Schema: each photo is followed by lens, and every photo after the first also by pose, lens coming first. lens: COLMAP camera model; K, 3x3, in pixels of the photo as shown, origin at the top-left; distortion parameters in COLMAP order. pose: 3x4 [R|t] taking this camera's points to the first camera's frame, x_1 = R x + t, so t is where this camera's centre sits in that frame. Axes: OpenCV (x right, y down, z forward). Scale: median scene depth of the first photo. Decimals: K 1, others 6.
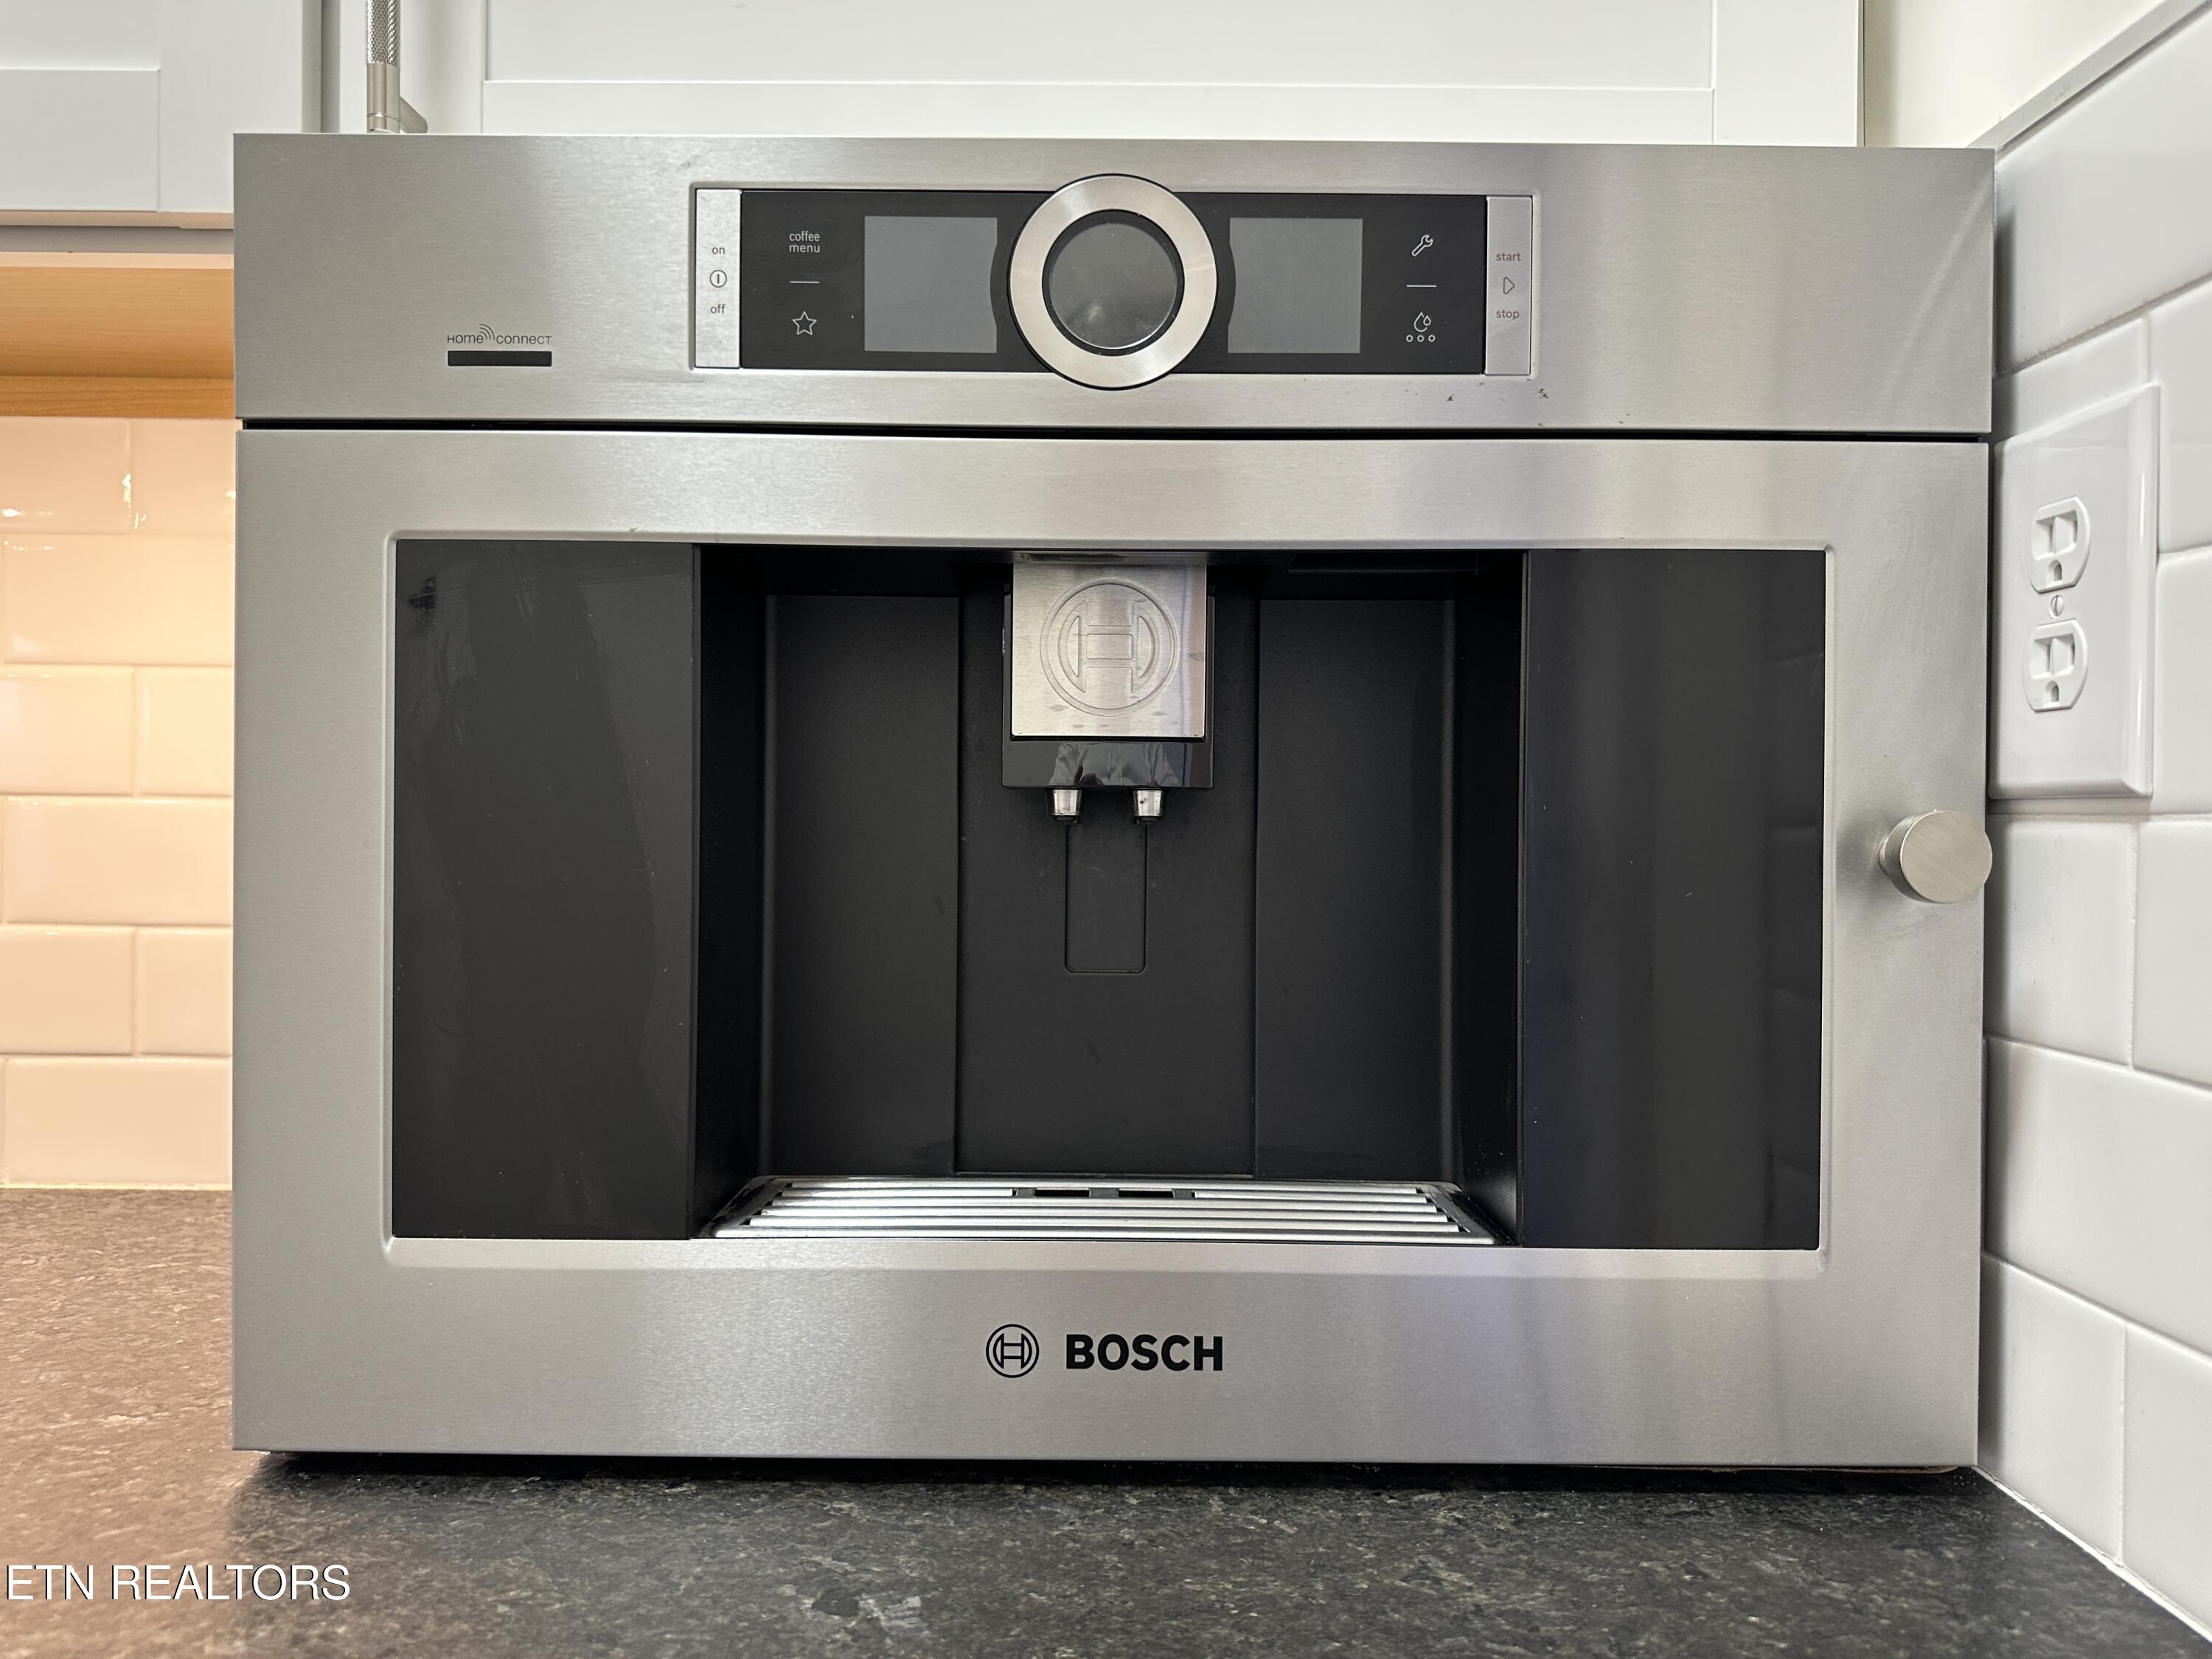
lens RADIAL K [[1581.5, 0, 1106.0], [0, 1581.5, 829.5], [0, 0, 1]] dist [0.051236, -0.053103]
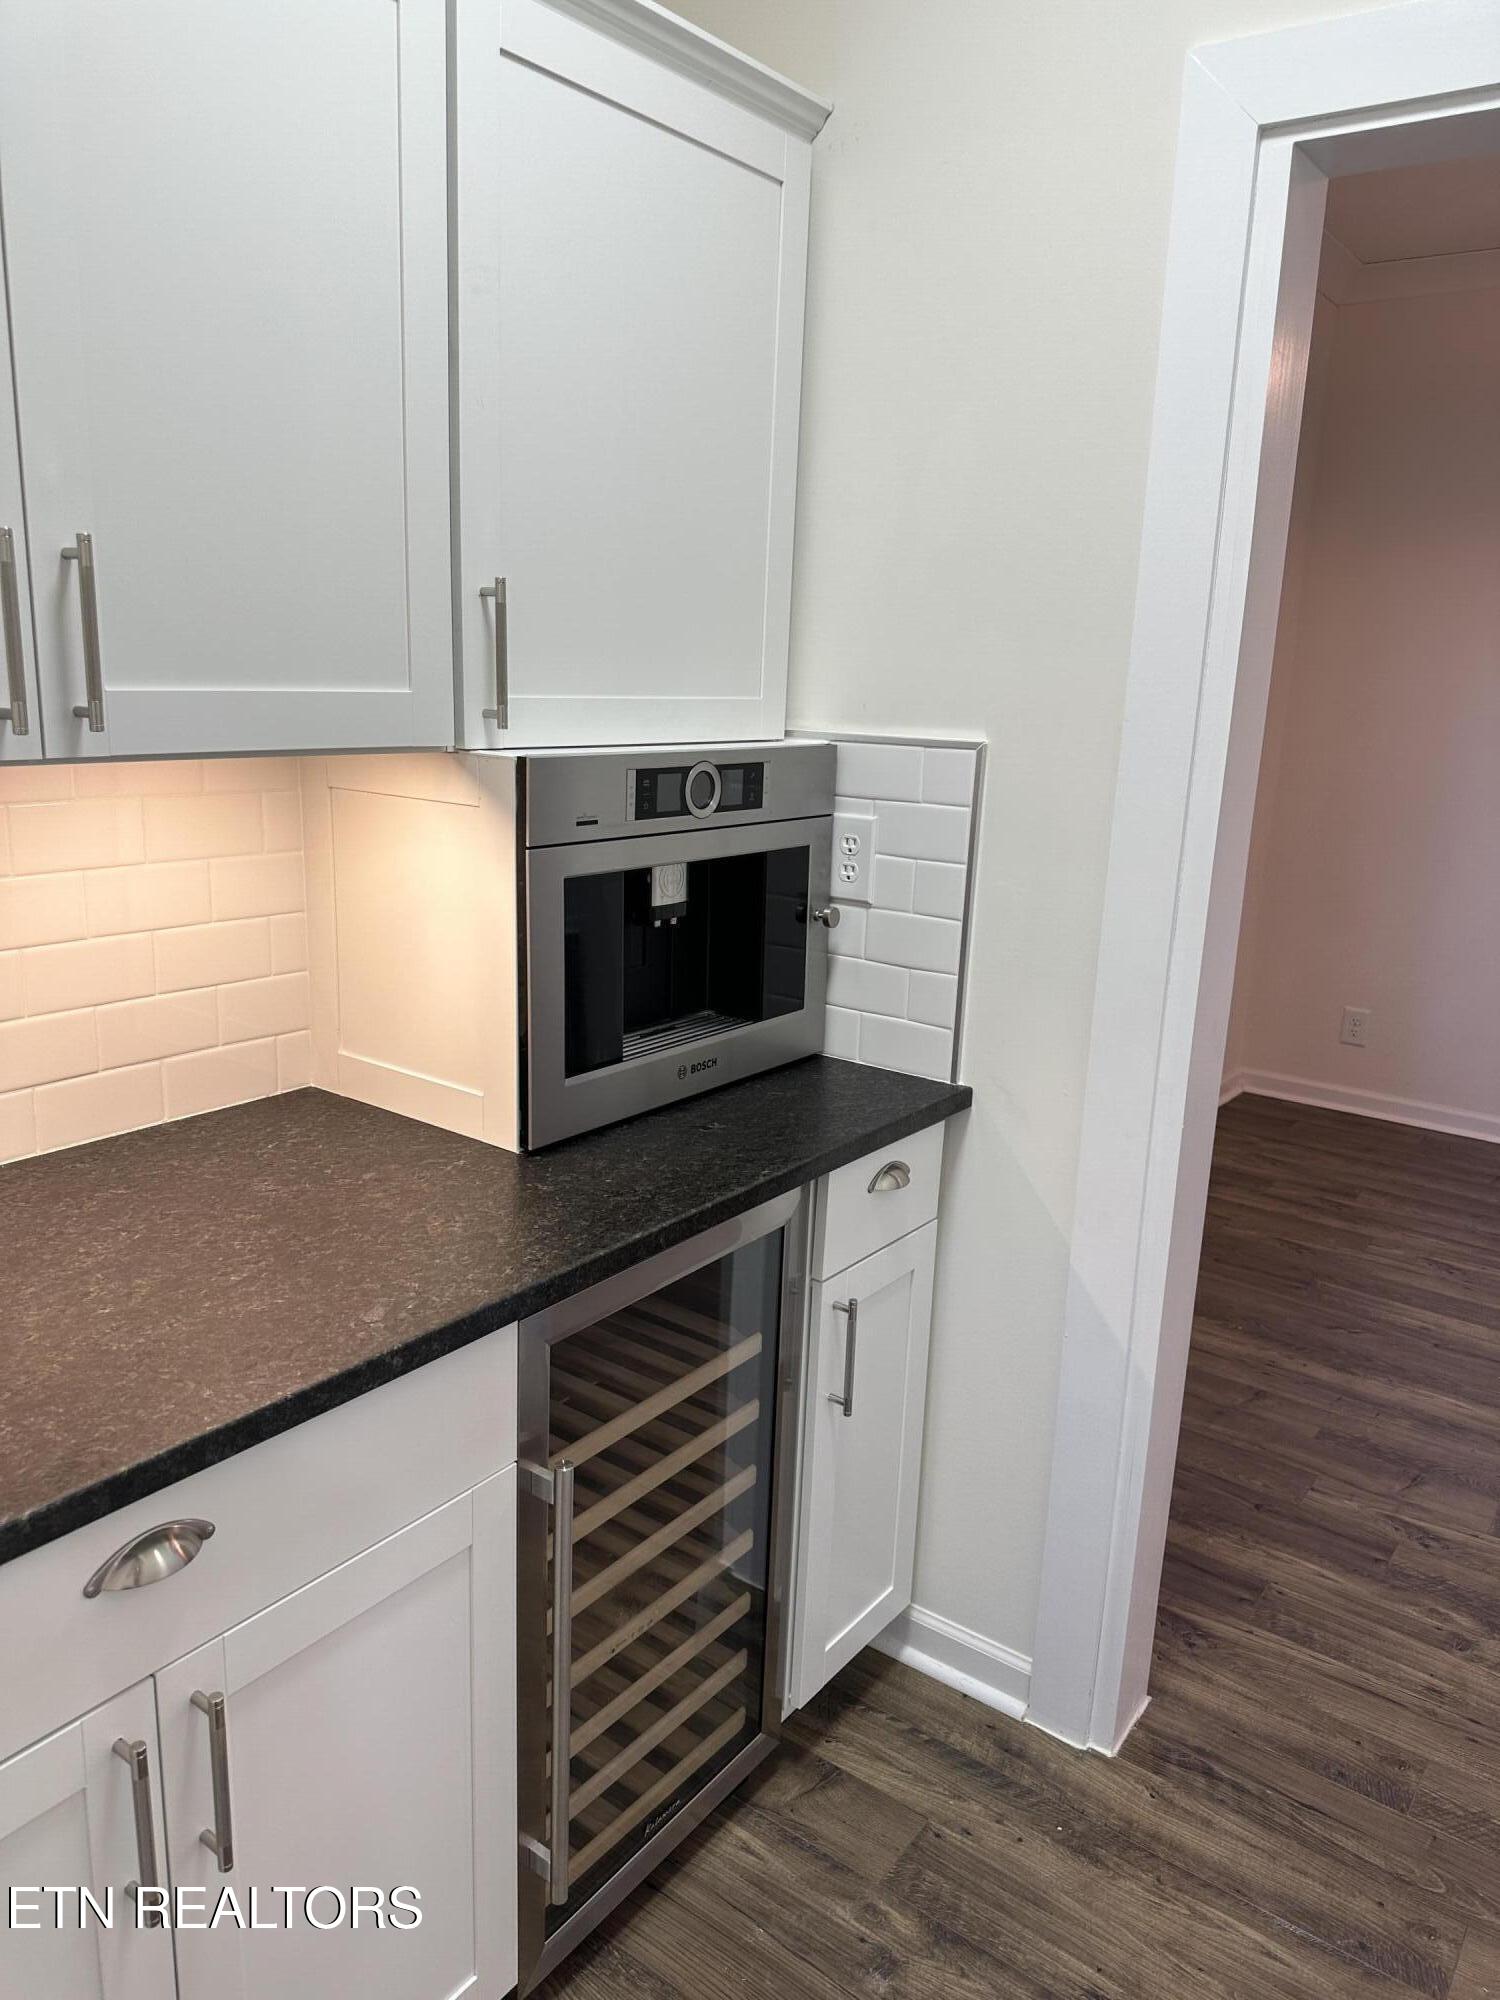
lens RADIAL K [[1439.0, 0, 750.0], [0, 1439.0, 1000.0], [0, 0, 1]] dist [0.134711, -0.179132]
pose [[0.600569, -0.170858, 0.781104, -2.642788], [-0.023423, 0.972723, 0.230783, -0.647189], [-0.799229, -0.156897, 0.580186, -1.117817]]
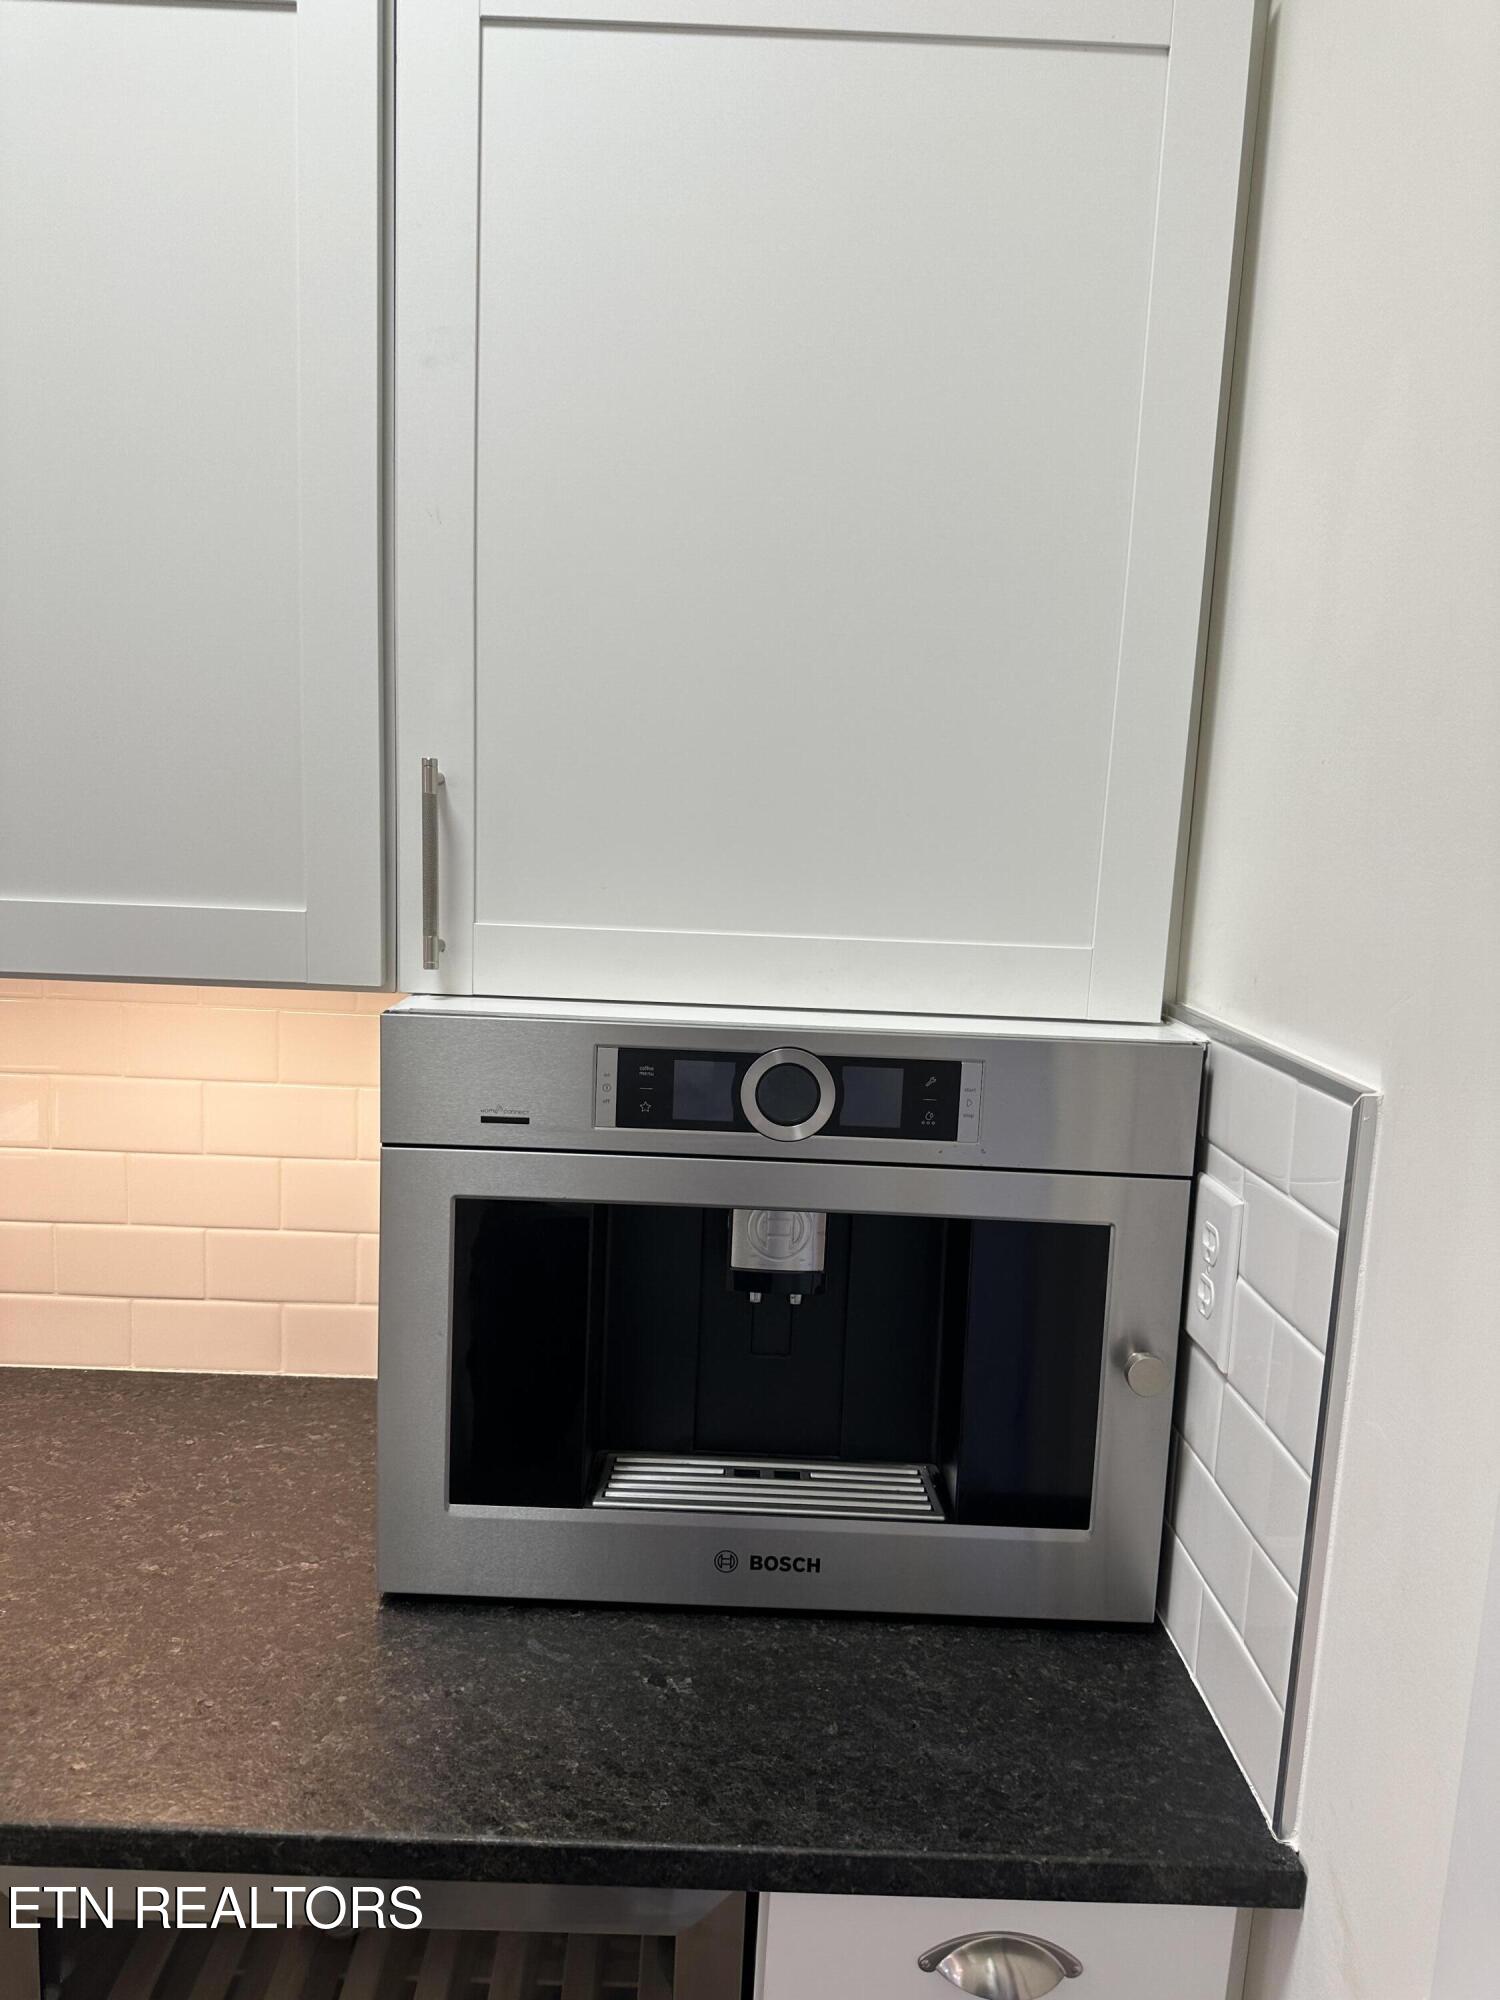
lens RADIAL K [[1439.0, 0, 750.0], [0, 1439.0, 1000.0], [0, 0, 1]] dist [0.134711, -0.179132]
pose [[0.999463, 0.032415, 0.004850, -0.061284], [-0.032775, 0.989481, 0.140900, -0.748788], [-0.000232, -0.140983, 0.990012, -0.932755]]
